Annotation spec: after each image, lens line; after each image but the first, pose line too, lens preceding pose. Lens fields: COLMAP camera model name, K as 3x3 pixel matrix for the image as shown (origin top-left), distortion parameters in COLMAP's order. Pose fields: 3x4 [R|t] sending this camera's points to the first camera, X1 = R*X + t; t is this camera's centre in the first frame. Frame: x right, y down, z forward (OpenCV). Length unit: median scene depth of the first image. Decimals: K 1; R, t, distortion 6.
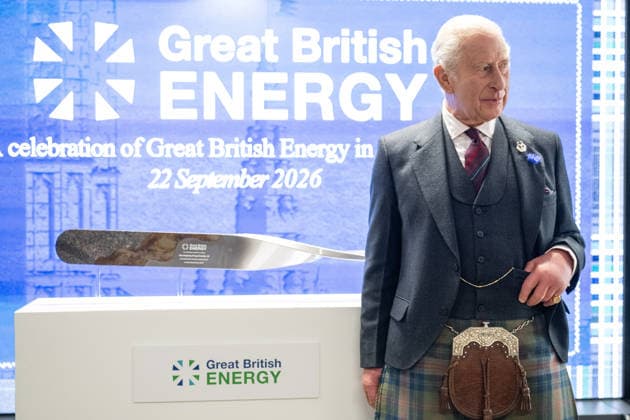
lens RADIAL K [[451.9, 0, 313.9], [0, 451.9, 209.4], [0, 0, 1]] dist [0.007677, -0.002214]
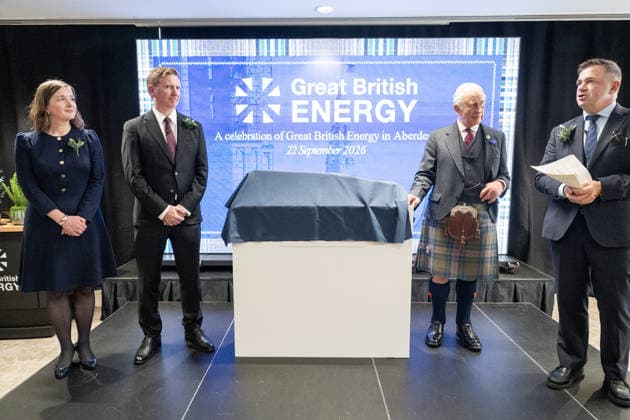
lens RADIAL K [[451.9, 0, 310.7], [0, 451.9, 211.3], [0, 0, 1]] dist [0.007677, -0.002214]
pose [[0.988561, 0.019915, -0.149499, 0.084079], [-0.003605, 0.994081, 0.108583, -0.011111], [0.150777, -0.106802, 0.982782, -1.177492]]
